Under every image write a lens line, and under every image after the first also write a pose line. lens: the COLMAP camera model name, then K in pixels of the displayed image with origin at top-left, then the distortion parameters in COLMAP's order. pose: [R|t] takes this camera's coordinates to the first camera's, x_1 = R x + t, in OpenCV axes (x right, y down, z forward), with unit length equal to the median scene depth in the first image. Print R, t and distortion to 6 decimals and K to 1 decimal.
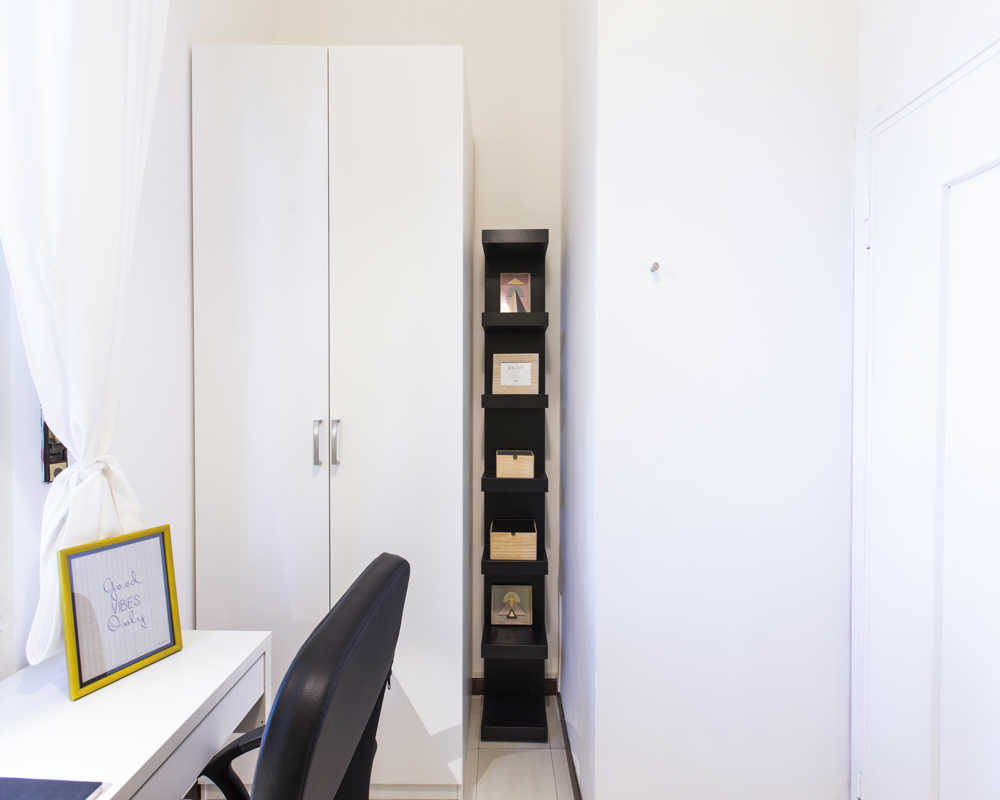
lens RADIAL K [[447.3, 0, 503.0], [0, 447.3, 397.0], [0, 0, 1]] dist [-0.000223, 0.000394]
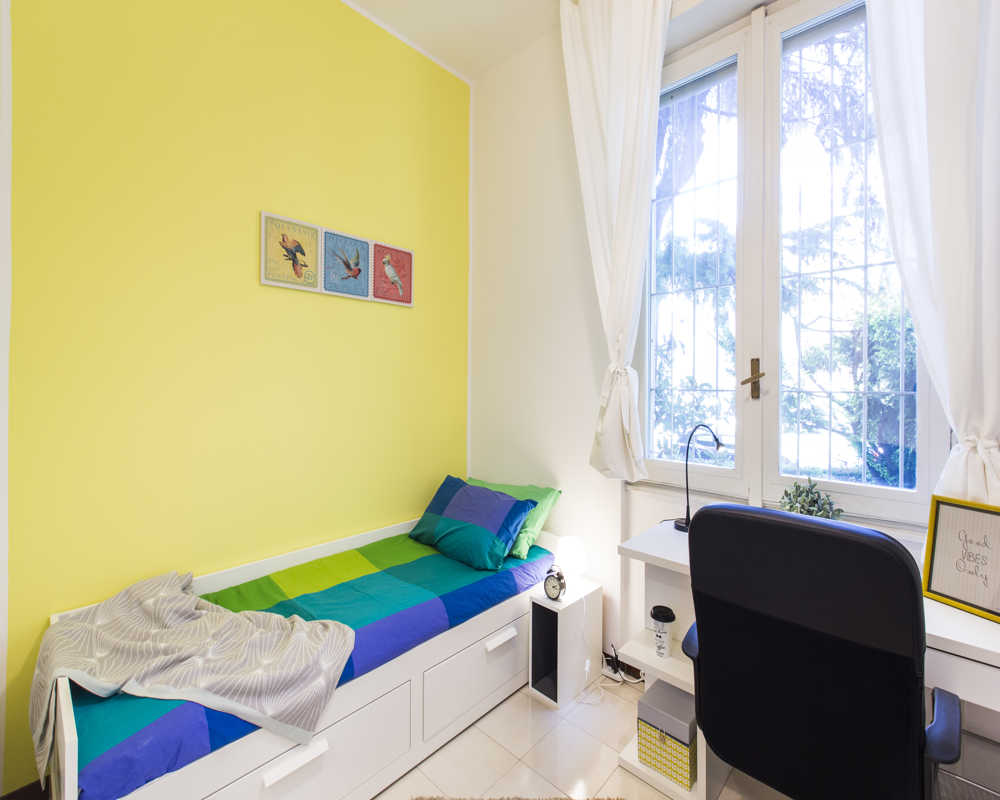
lens RADIAL K [[455.8, 0, 498.6], [0, 455.8, 384.5], [0, 0, 1]] dist [-0.002047, -0.000280]
pose [[-0.681313, -0.001341, -0.731991, 0.970070], [-0.015362, 0.999804, 0.012467, -0.015888], [0.731831, 0.019739, -0.681200, 0.863626]]
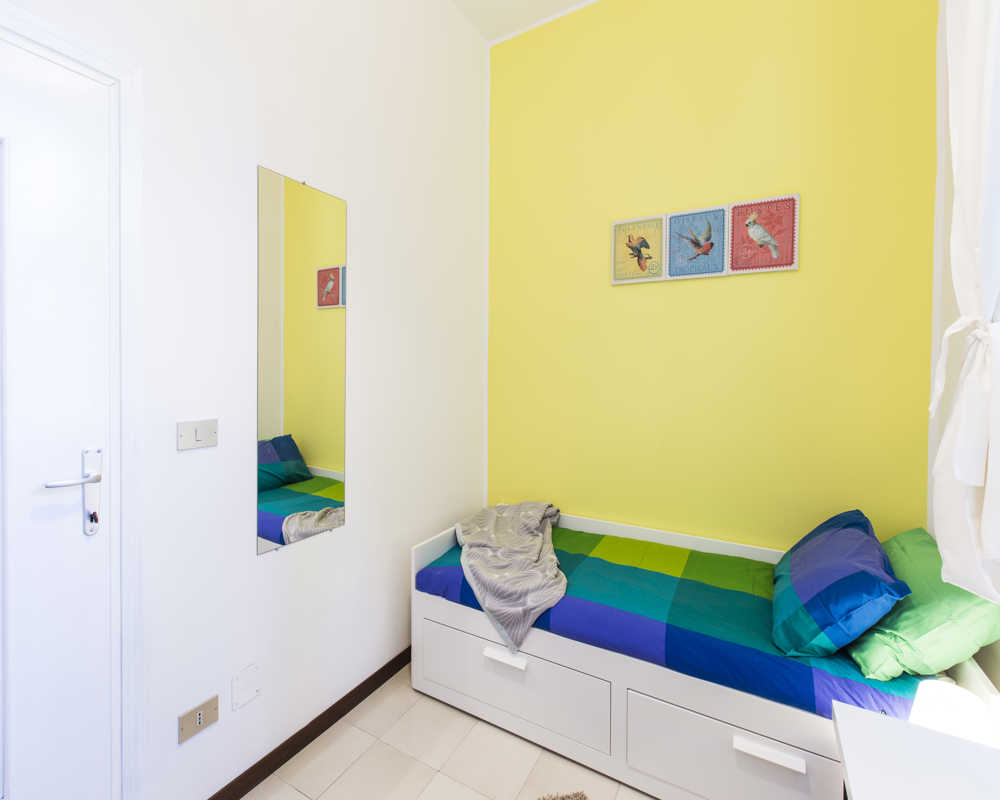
lens RADIAL K [[458.3, 0, 500.8], [0, 458.3, 375.5], [0, 0, 1]] dist [-0.000182, 0.000071]
pose [[-0.868484, -0.011673, 0.495580, -0.474852], [0.001594, 0.999652, 0.026340, -0.017051], [-0.495715, 0.023666, -0.868163, 1.059172]]
